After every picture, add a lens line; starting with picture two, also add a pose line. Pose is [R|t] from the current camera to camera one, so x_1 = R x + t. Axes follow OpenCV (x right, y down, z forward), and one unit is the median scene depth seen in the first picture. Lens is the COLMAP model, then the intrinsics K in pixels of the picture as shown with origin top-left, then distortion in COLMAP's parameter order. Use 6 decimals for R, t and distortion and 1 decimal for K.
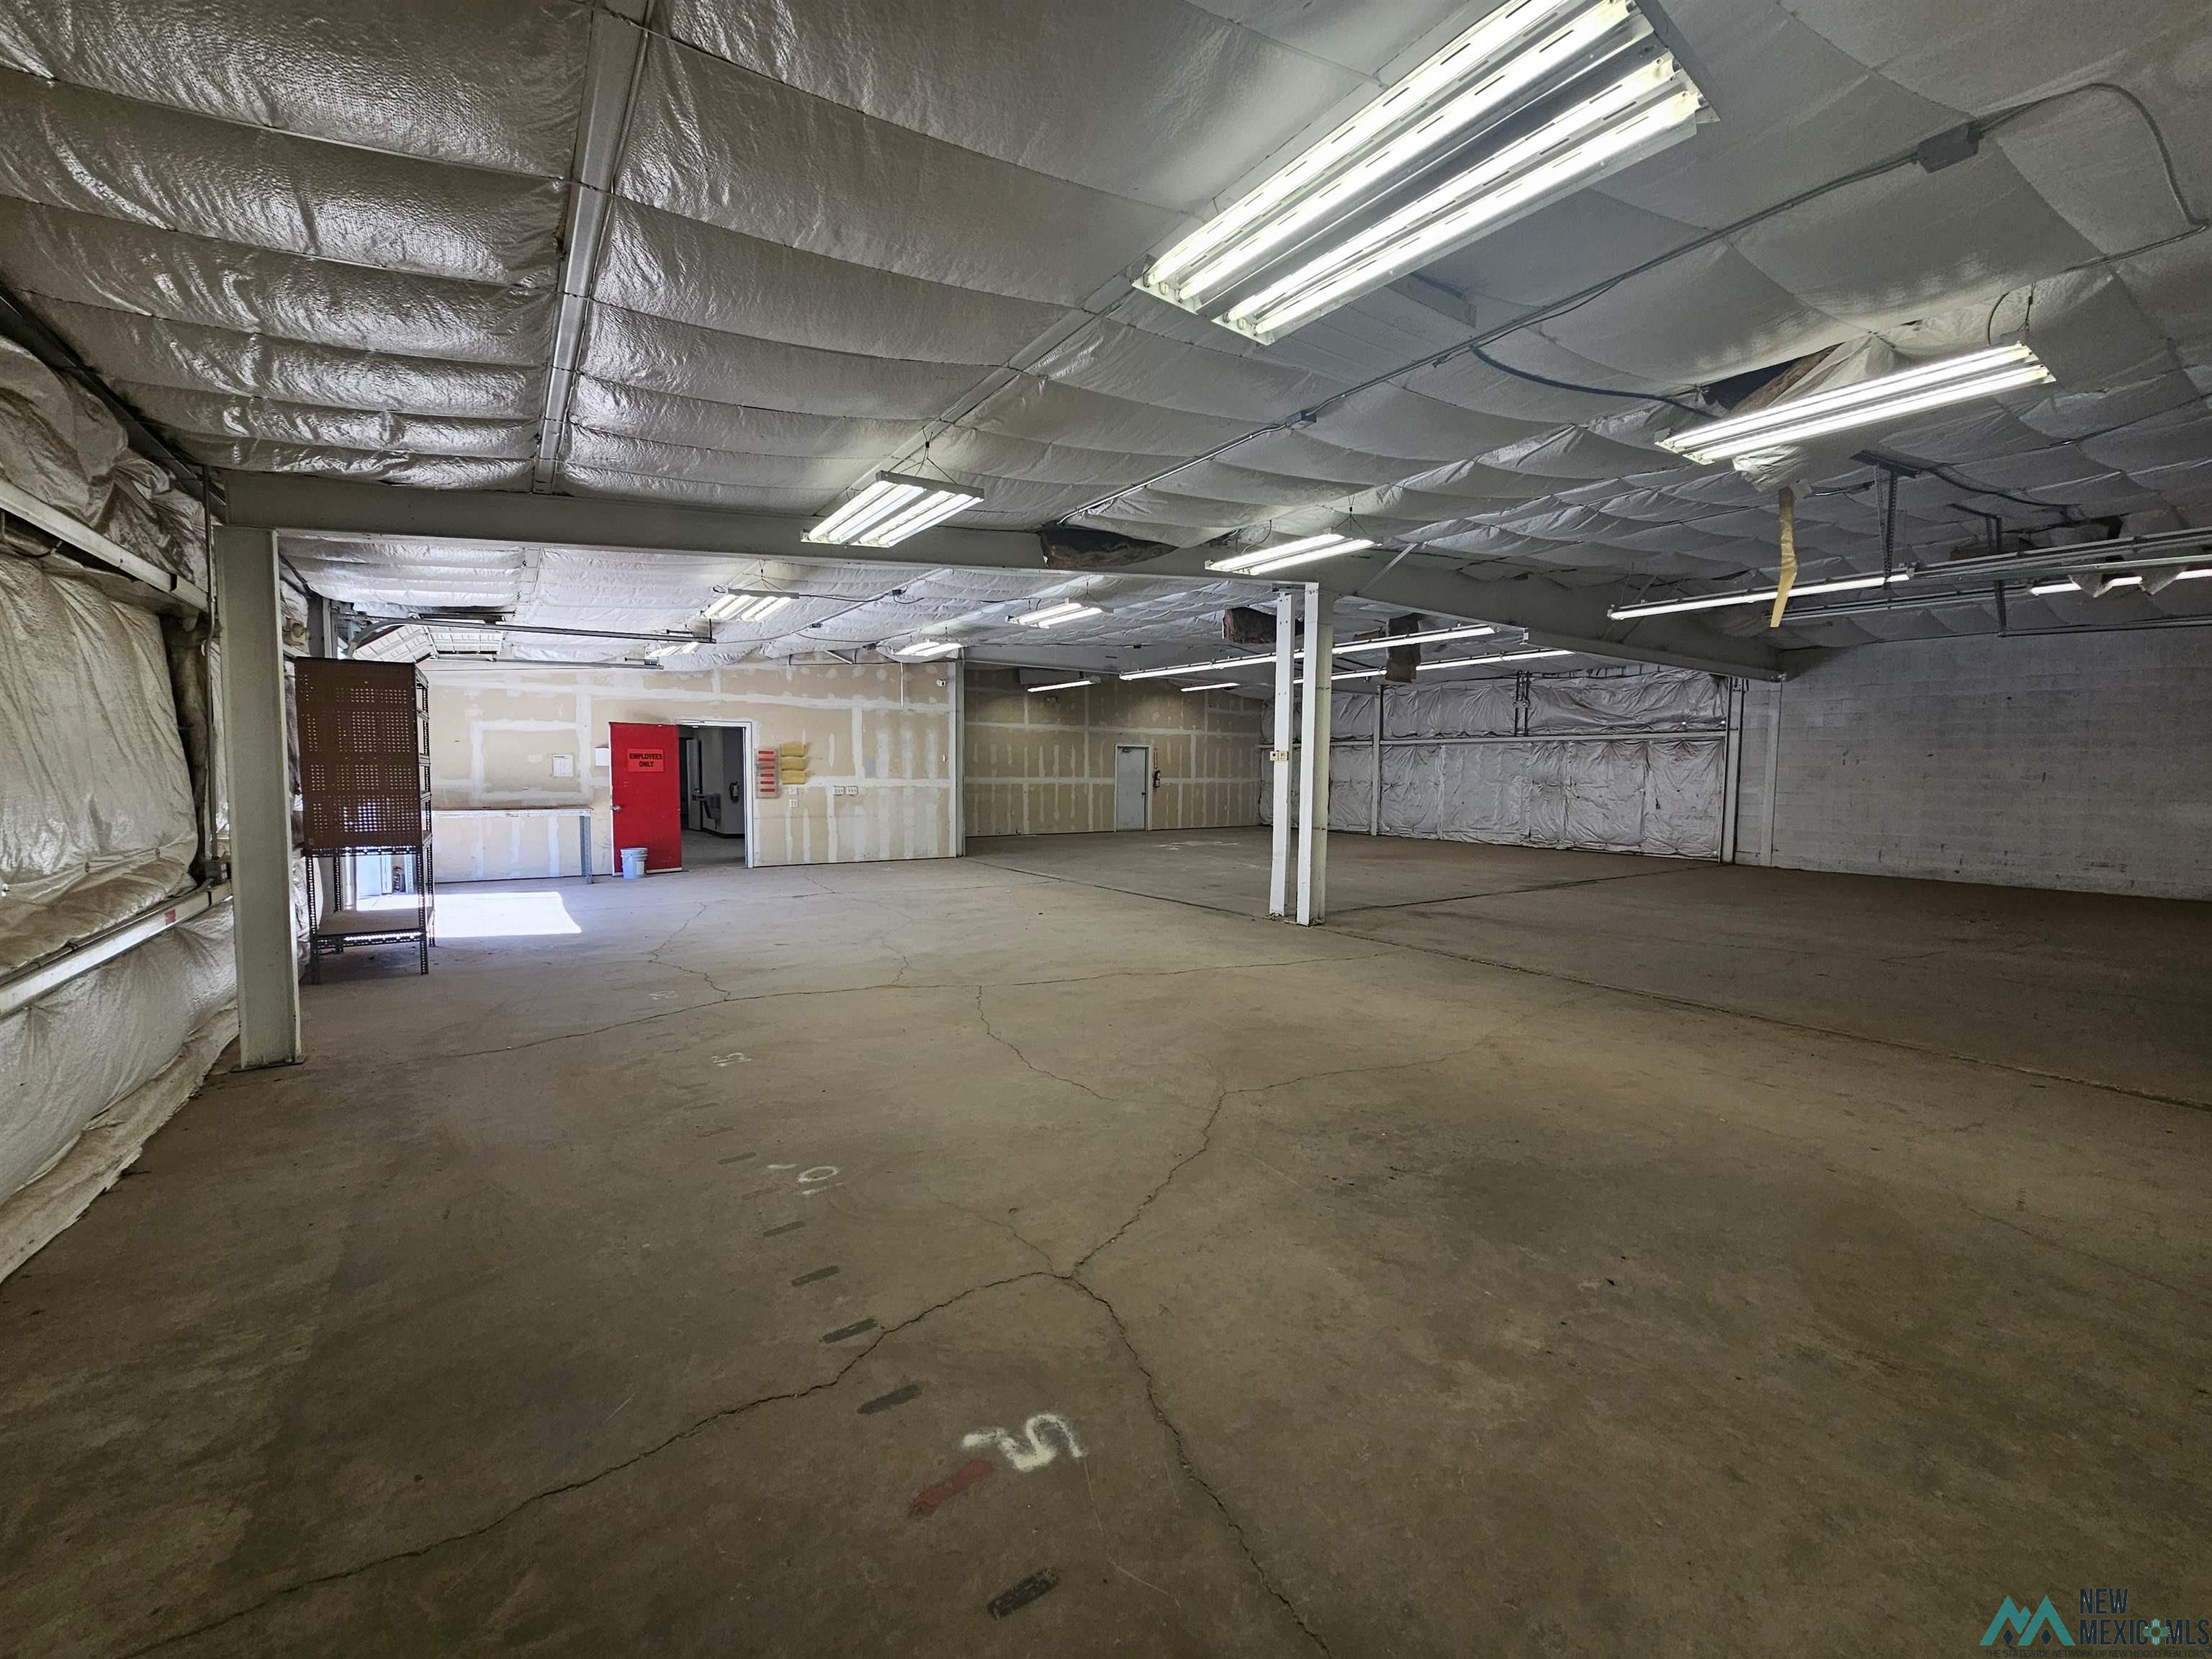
lens RADIAL K [[906.7, 0, 1108.0], [0, 906.7, 825.4], [0, 0, 1]] dist [0.000022, 0.000246]
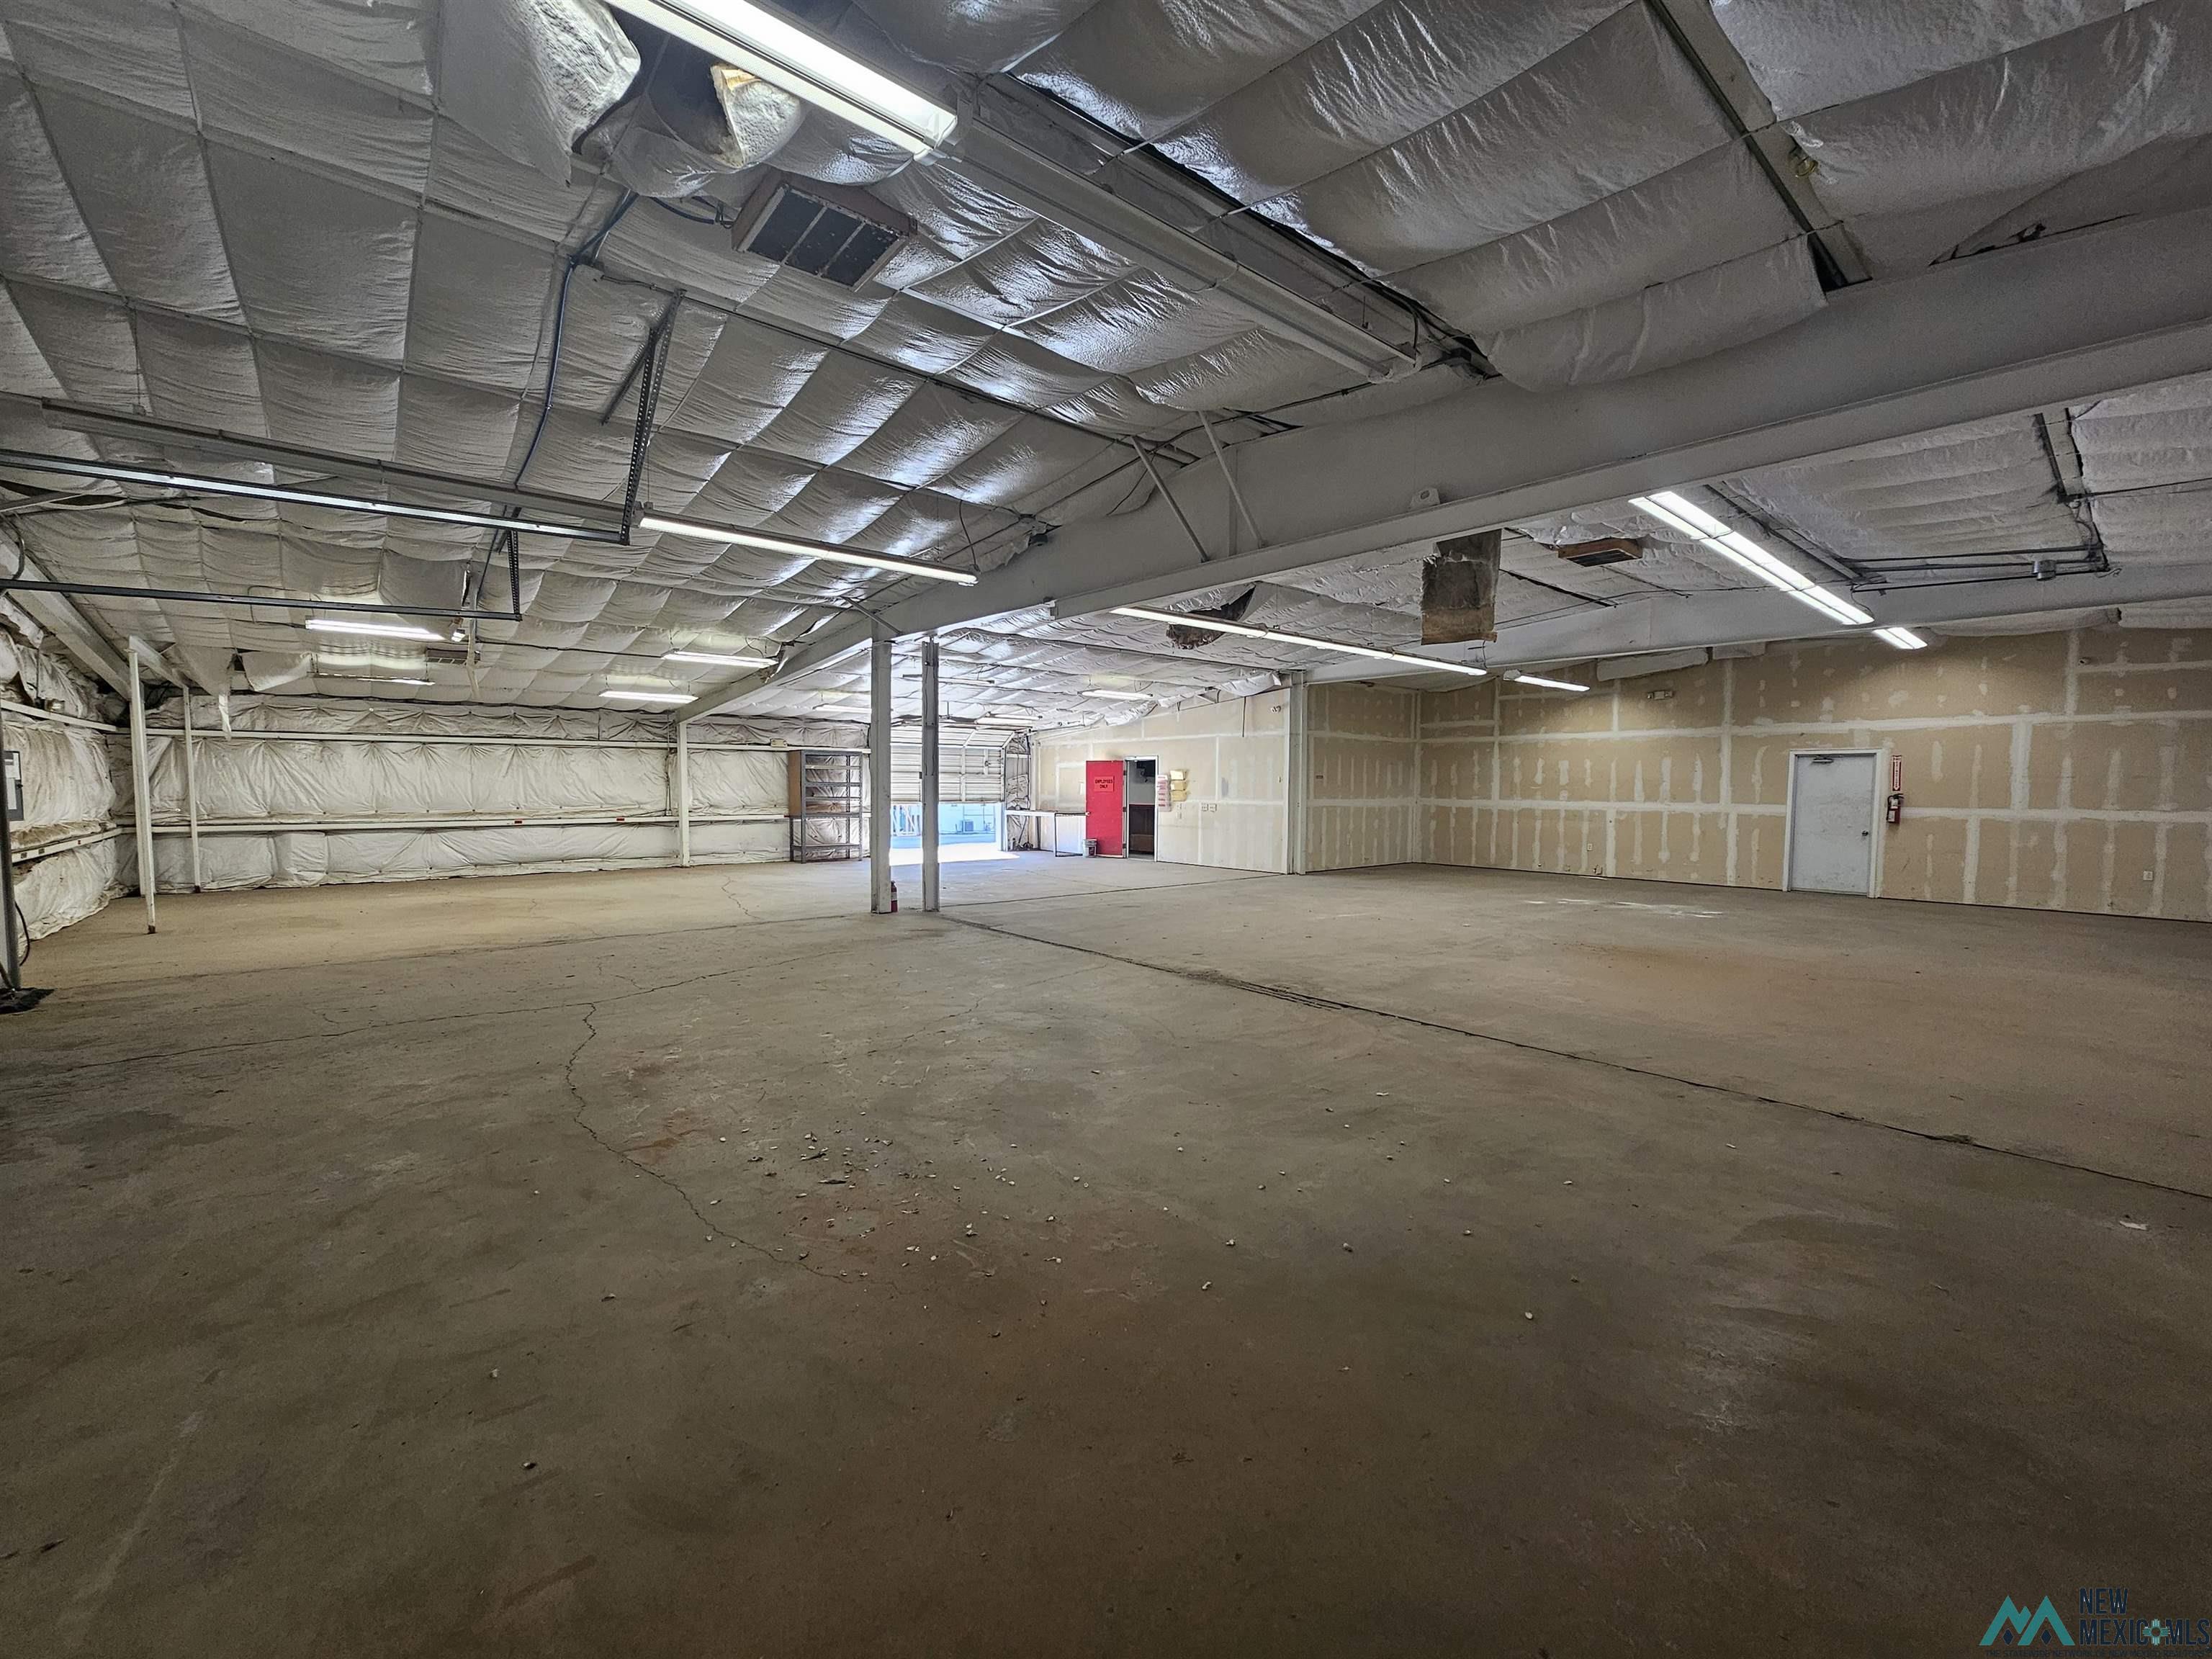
lens RADIAL K [[906.7, 0, 1104.8], [0, 906.7, 828.5], [0, 0, 1]] dist [0.000022, 0.000246]
pose [[0.086105, 0.037970, -0.995562, 0.576808], [-0.066698, 0.997251, 0.032266, -0.024456], [0.994051, 0.063624, 0.088400, 0.464951]]
